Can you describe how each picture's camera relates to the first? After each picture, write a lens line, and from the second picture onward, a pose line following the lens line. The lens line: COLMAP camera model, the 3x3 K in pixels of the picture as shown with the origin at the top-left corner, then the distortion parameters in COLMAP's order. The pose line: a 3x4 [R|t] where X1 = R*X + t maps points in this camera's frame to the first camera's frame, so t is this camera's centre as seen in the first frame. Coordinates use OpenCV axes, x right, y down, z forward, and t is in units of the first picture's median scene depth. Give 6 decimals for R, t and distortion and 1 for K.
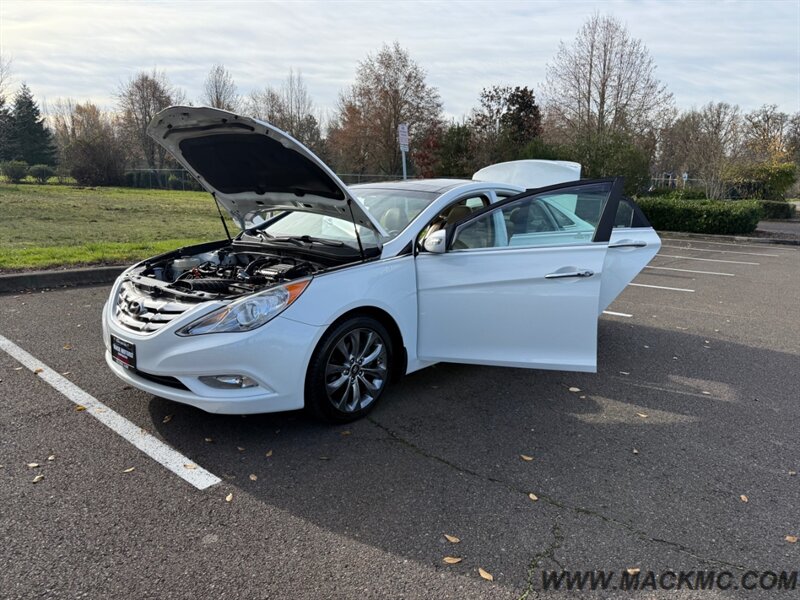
lens RADIAL K [[572.7, 0, 396.4], [0, 572.7, 297.1], [0, 0, 1]] dist [0.026018, -0.026639]
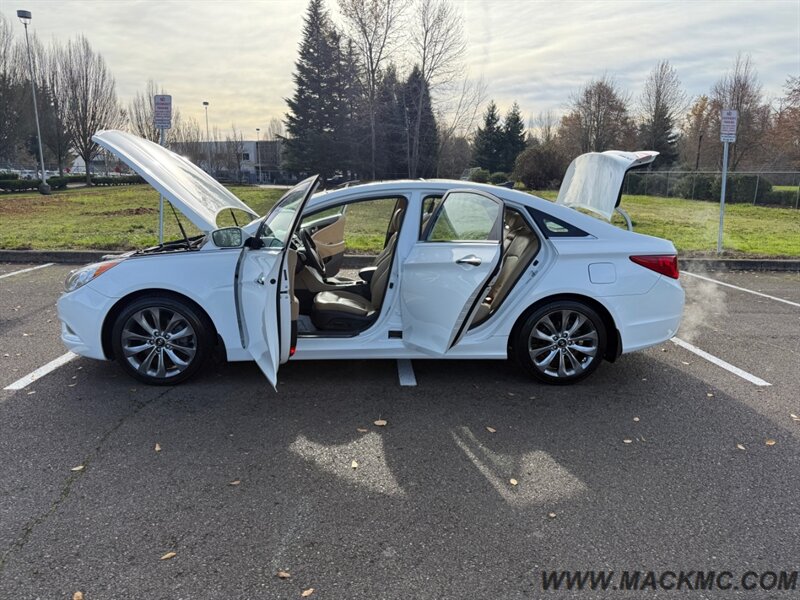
lens RADIAL K [[572.7, 0, 410.8], [0, 572.7, 298.6], [0, 0, 1]] dist [0.026018, -0.026639]
pose [[0.725429, 0.124065, -0.677024, 0.078762], [-0.125618, 0.990965, 0.046996, -0.006028], [0.676737, 0.050955, 0.734459, 0.033756]]
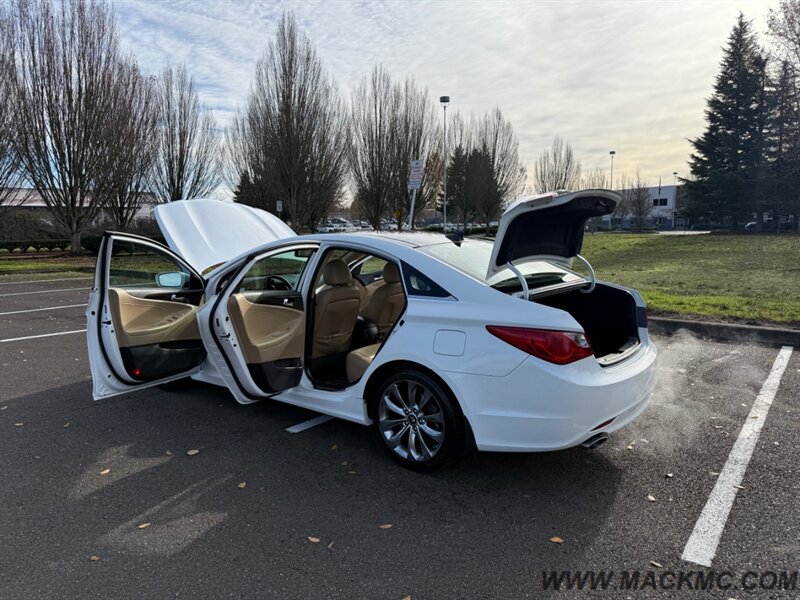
lens RADIAL K [[572.7, 0, 392.9], [0, 572.7, 301.7], [0, 0, 1]] dist [0.026018, -0.026639]
pose [[0.082449, 0.103100, -0.991248, 0.102248], [-0.177681, 0.980219, 0.087175, -0.016272], [0.980628, 0.168938, 0.099137, 0.087263]]
